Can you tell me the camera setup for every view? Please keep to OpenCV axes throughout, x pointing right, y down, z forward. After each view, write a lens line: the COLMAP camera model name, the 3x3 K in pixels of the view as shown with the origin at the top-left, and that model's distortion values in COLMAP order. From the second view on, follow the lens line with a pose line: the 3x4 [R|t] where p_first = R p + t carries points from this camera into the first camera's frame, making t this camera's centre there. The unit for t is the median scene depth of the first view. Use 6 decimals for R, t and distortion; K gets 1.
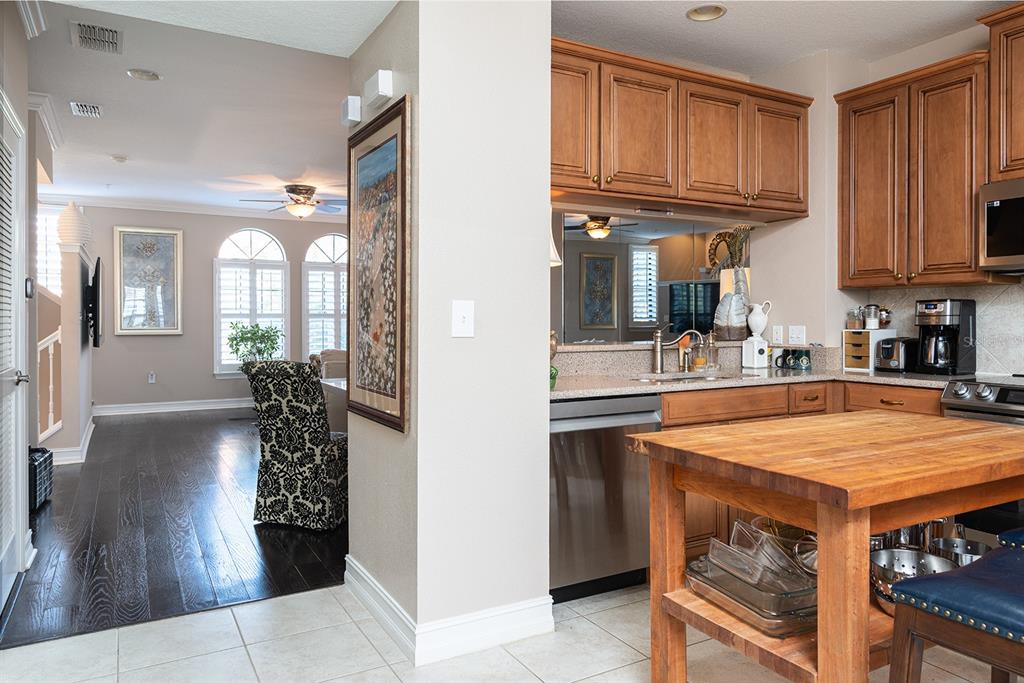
lens RADIAL K [[685.3, 0, 507.3], [0, 685.3, 323.1], [0, 0, 1]] dist [0.005898, -0.003839]
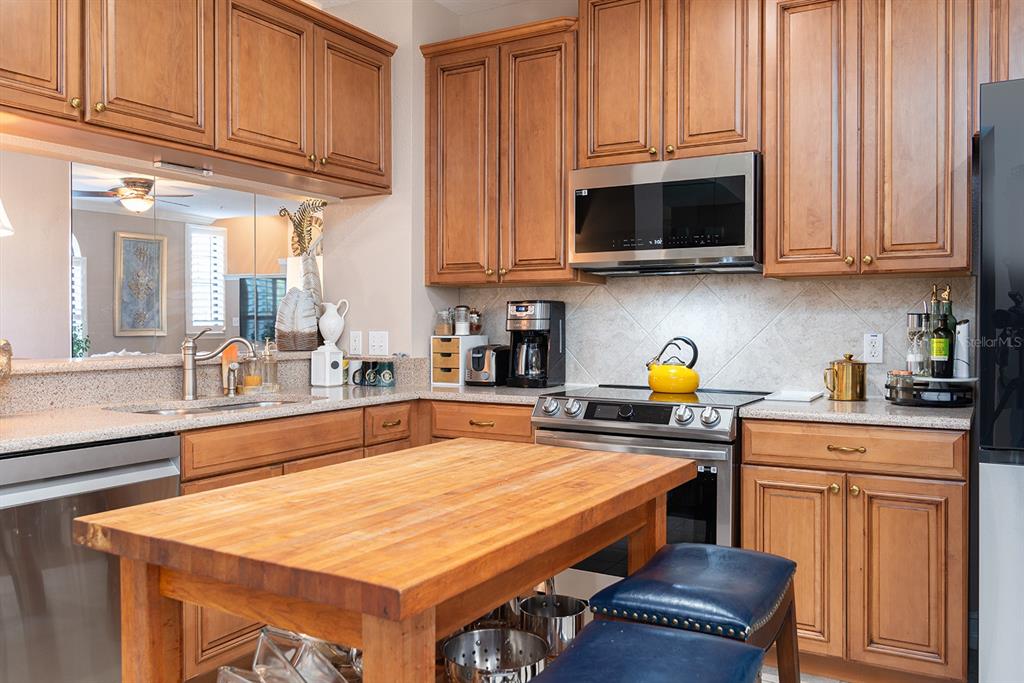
lens RADIAL K [[840.0, 0, 511.9], [0, 840.0, 329.7], [0, 0, 1]] dist [0.003521, 0.000210]
pose [[0.859810, -0.000900, 0.510614, 0.070010], [-0.000198, 0.999998, 0.002096, -0.000127], [-0.510614, -0.001903, 0.859808, 0.103251]]
